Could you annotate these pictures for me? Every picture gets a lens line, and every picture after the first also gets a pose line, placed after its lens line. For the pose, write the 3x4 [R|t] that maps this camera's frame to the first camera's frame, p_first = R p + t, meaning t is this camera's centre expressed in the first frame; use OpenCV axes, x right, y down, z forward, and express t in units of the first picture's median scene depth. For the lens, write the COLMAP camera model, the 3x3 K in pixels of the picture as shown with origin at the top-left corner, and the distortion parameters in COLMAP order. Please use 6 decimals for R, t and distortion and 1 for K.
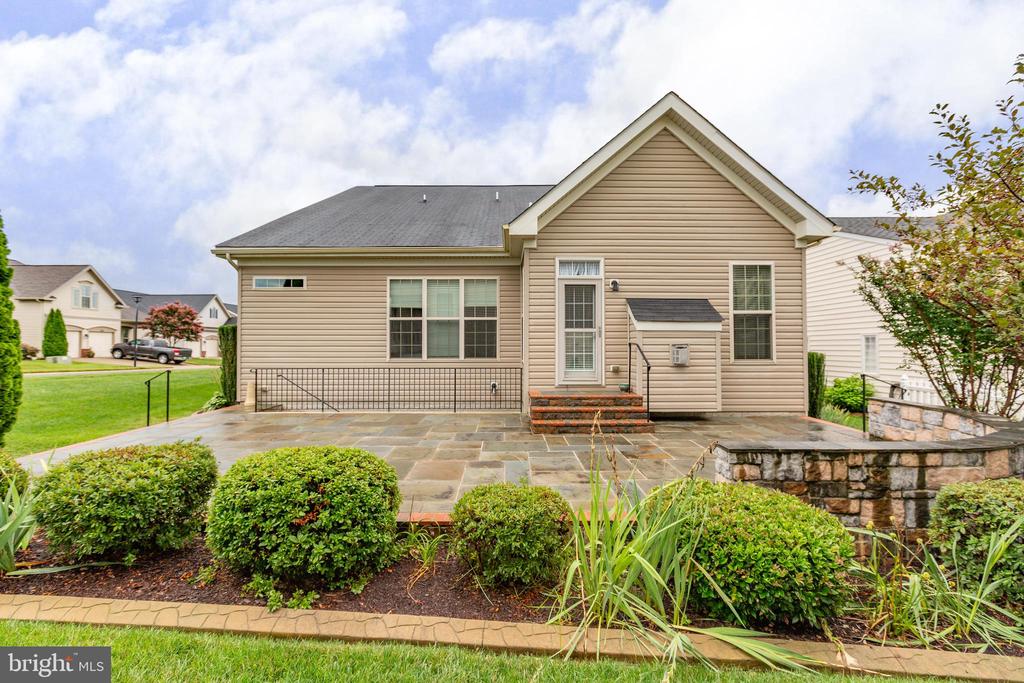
lens RADIAL K [[458.3, 0, 496.2], [0, 458.3, 343.1], [0, 0, 1]] dist [-0.000945, -0.001638]
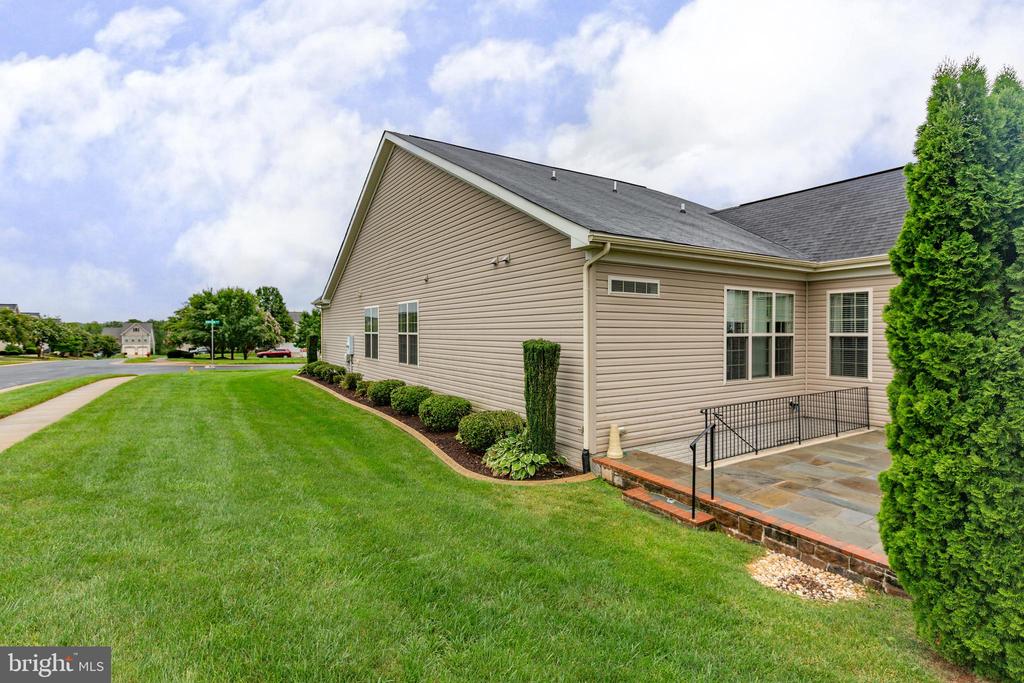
lens RADIAL K [[490.6, 0, 510.1], [0, 490.6, 338.5], [0, 0, 1]] dist [-0.001341, -0.000457]
pose [[0.842764, -0.006674, 0.538243, -1.312019], [-0.006950, 0.999705, 0.023277, -0.079855], [-0.538239, -0.023358, 0.842468, 0.539729]]
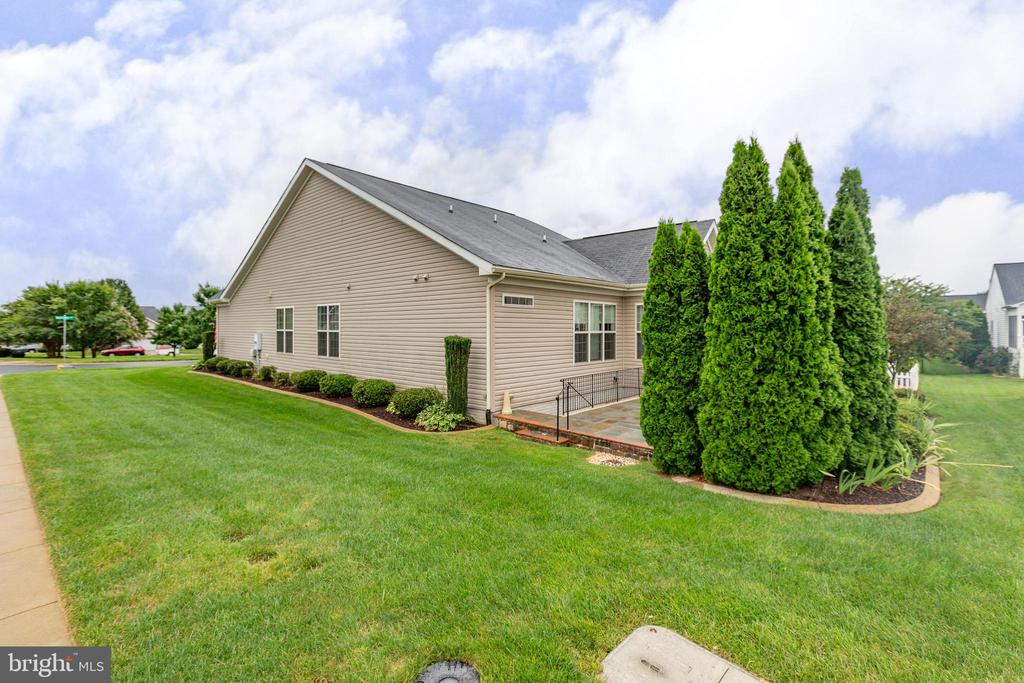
lens RADIAL K [[458.3, 0, 510.8], [0, 458.3, 331.7], [0, 0, 1]] dist [-0.000945, -0.001638]
pose [[0.662051, -0.003944, 0.749448, -1.621622], [-0.010893, 0.999830, 0.014884, -0.089131], [-0.749379, -0.018018, 0.661896, 0.337717]]
